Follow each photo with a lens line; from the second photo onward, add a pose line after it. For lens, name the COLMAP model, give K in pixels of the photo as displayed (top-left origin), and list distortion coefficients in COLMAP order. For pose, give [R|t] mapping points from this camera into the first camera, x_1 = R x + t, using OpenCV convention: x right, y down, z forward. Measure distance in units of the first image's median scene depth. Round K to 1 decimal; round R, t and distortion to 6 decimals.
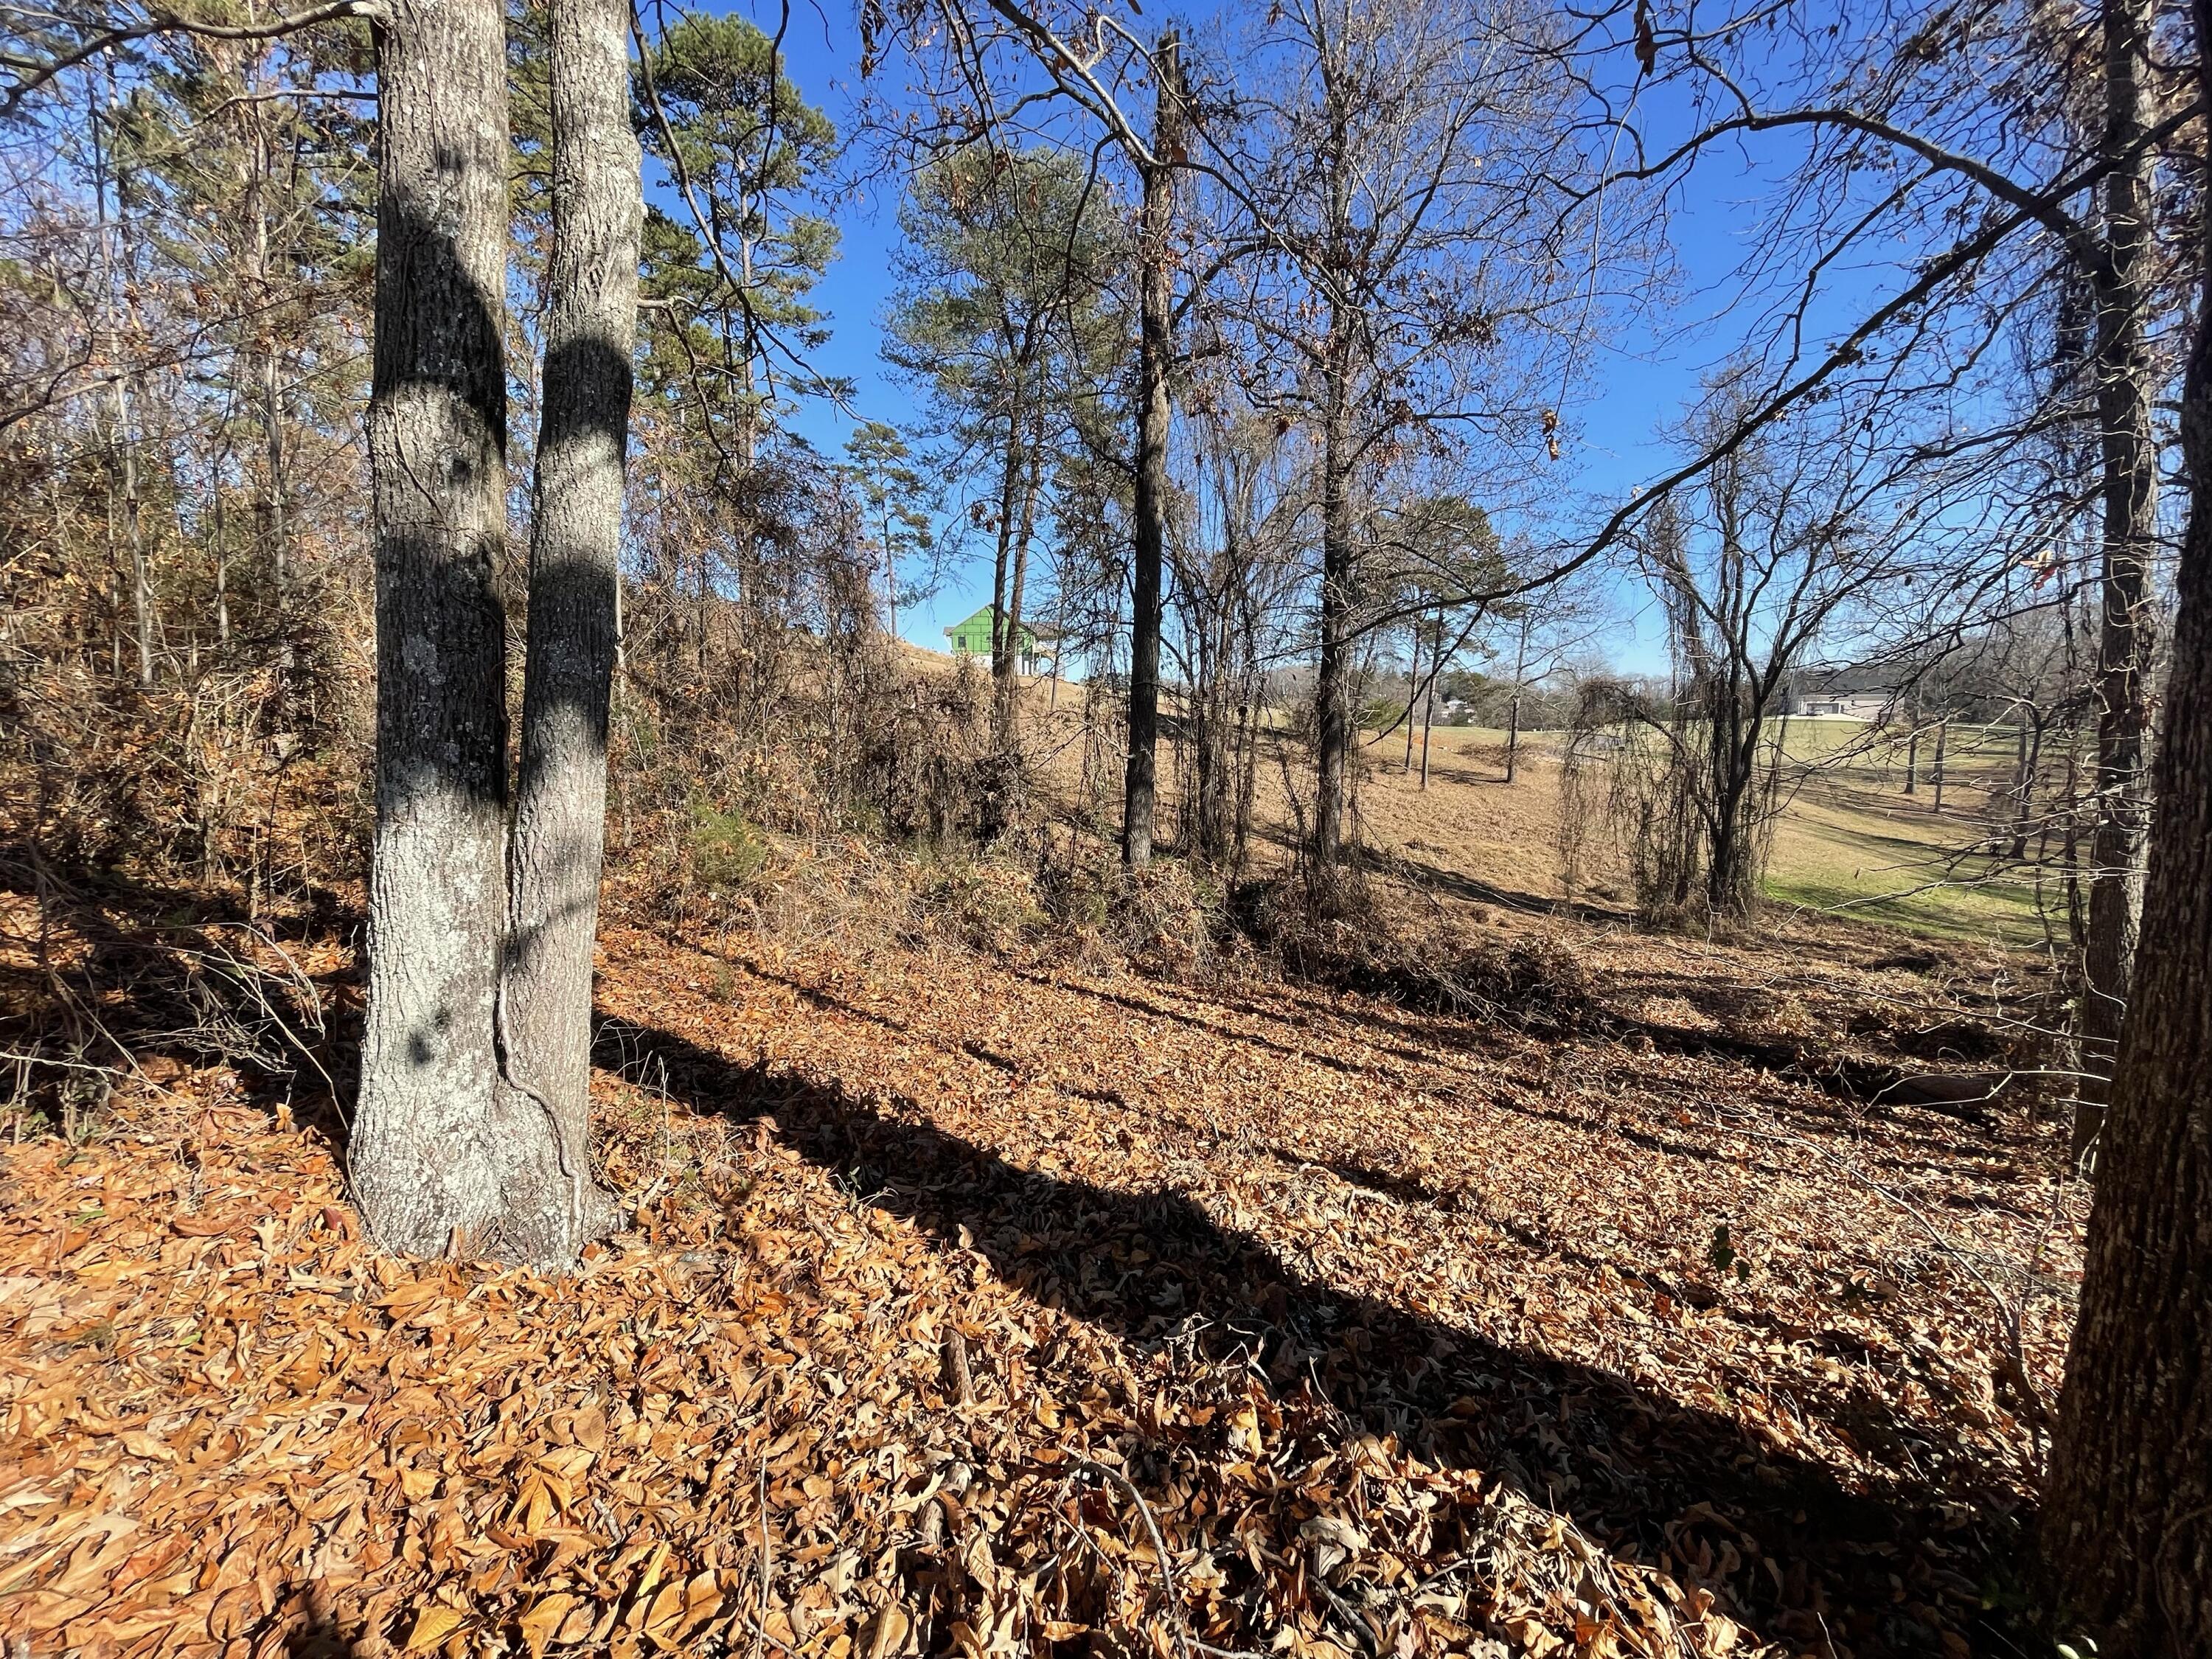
lens RADIAL K [[893.8, 0, 1108.3], [0, 893.8, 834.2], [0, 0, 1]] dist [0.000608, -0.000363]
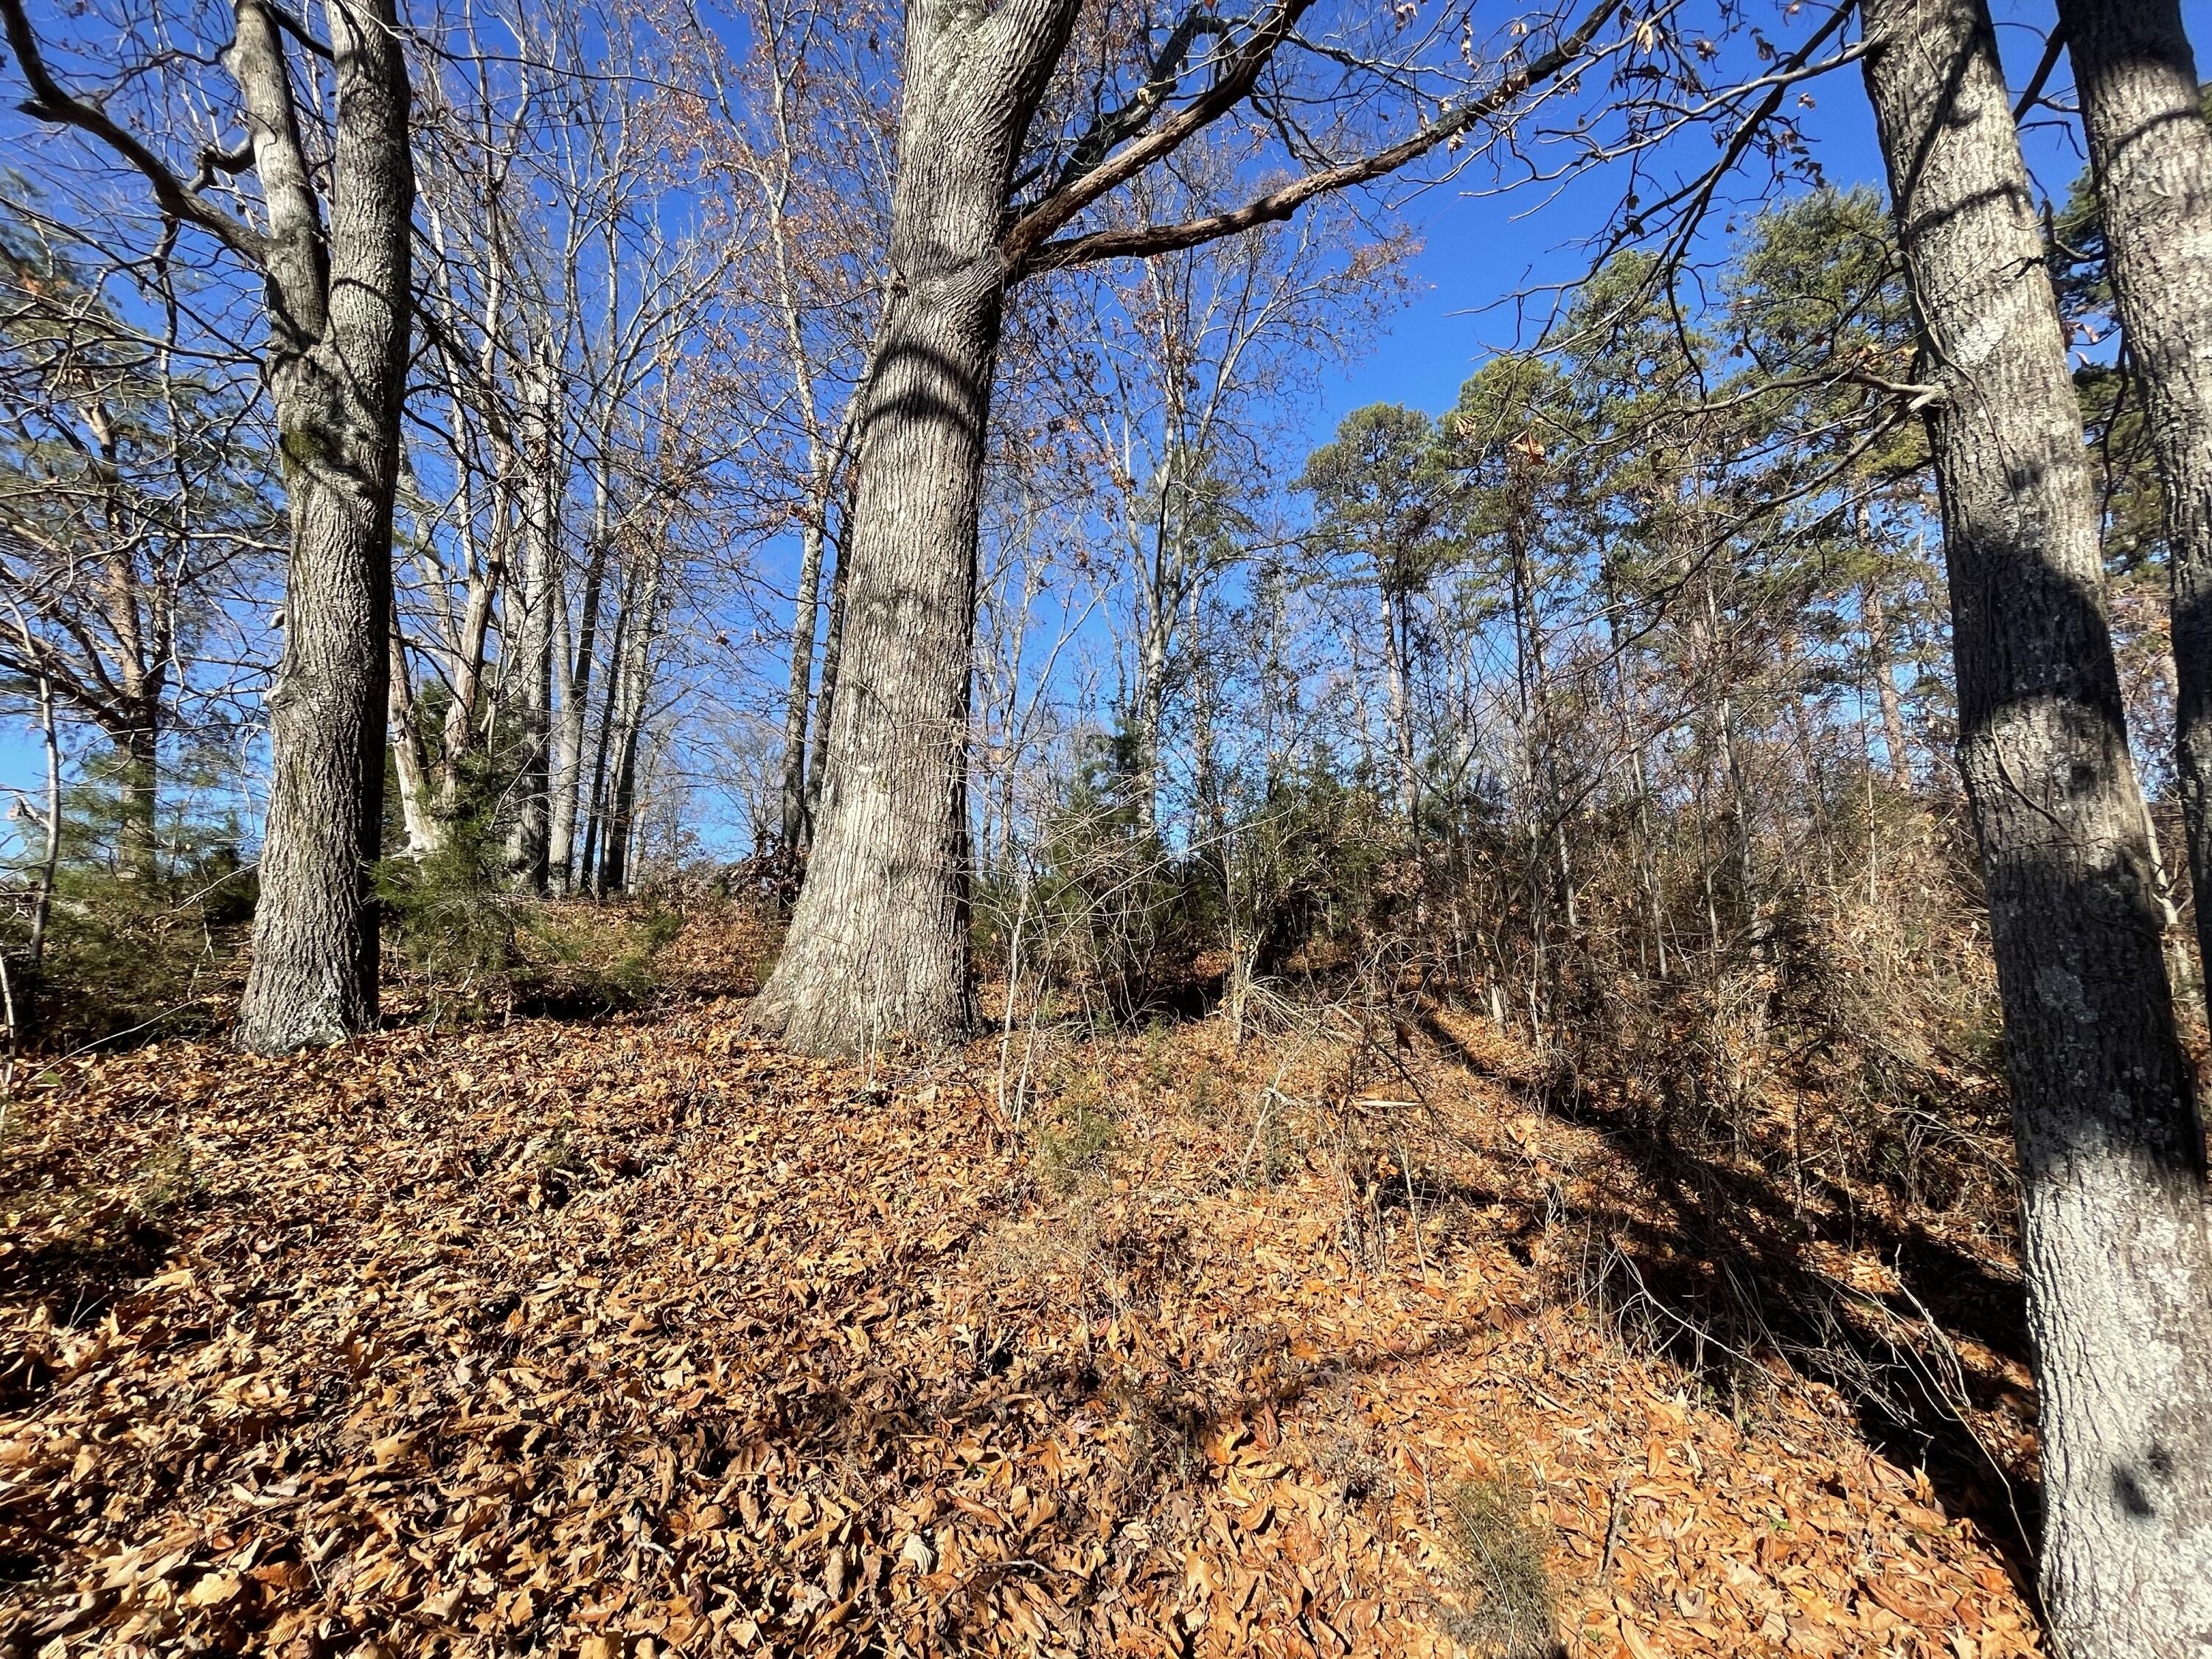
lens RADIAL K [[893.8, 0, 1110.7], [0, 893.8, 828.4], [0, 0, 1]] dist [0.000608, -0.000363]
pose [[0.237847, -0.193441, -0.951845, -0.116666], [-0.094296, 0.970740, -0.220843, -0.069690], [0.966714, 0.142283, 0.212647, -0.123438]]
